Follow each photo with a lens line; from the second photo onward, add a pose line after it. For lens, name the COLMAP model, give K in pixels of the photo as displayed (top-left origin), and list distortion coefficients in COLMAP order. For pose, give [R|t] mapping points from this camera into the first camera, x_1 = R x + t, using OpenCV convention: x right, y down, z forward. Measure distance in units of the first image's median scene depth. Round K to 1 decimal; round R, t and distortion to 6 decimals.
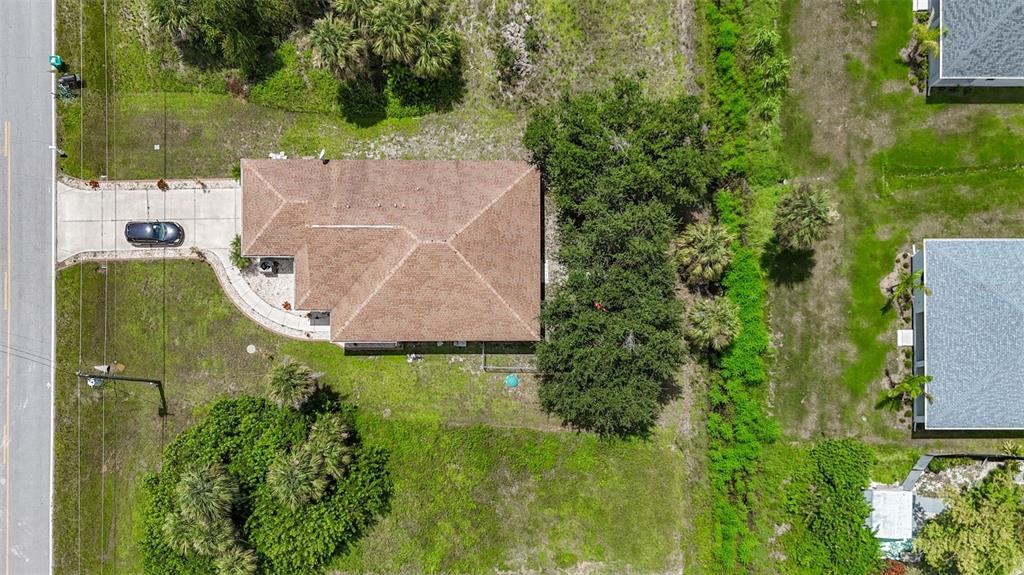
lens RADIAL K [[757.1, 0, 512.0], [0, 757.1, 287.5], [0, 0, 1]] dist [0.056203, 0.000355]
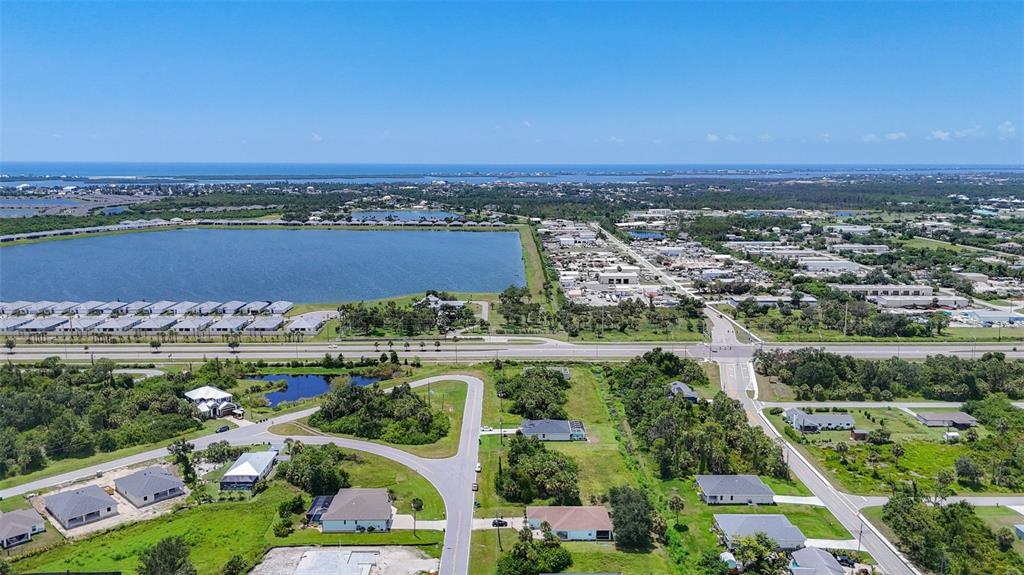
lens RADIAL K [[757.1, 0, 512.0], [0, 757.1, 287.5], [0, 0, 1]] dist [0.056203, 0.000355]
pose [[0.999228, -0.034433, 0.018893, -0.433168], [0.024566, 0.172624, -0.984681, 3.236603], [0.030645, 0.984386, 0.173336, -0.706820]]
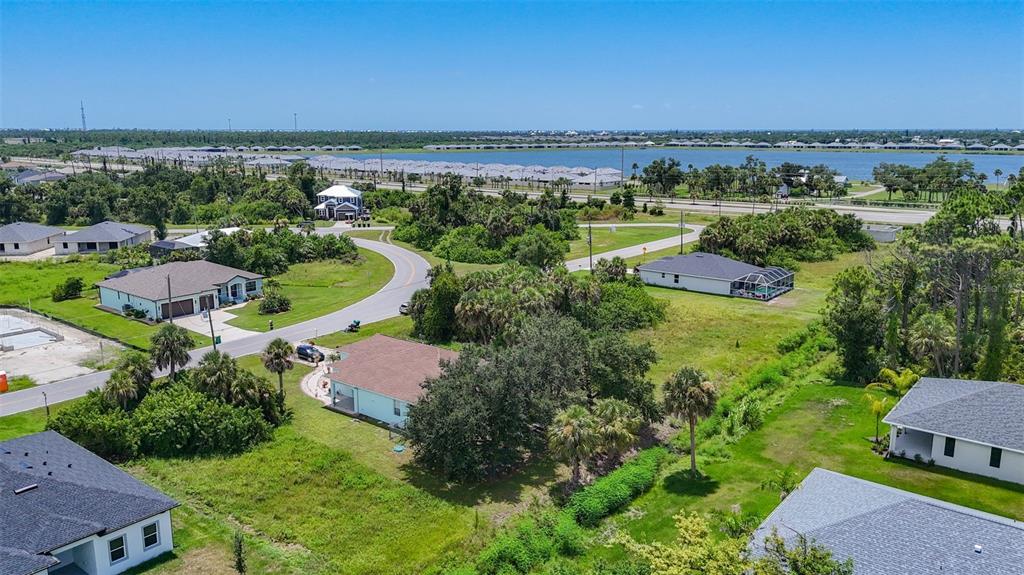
lens RADIAL K [[757.1, 0, 512.0], [0, 757.1, 287.5], [0, 0, 1]] dist [0.056203, 0.000355]
pose [[0.781457, 0.091475, -0.617217, 0.776168], [-0.623192, 0.163432, -0.764801, 0.817977], [0.030913, 0.982305, 0.184721, 0.590677]]
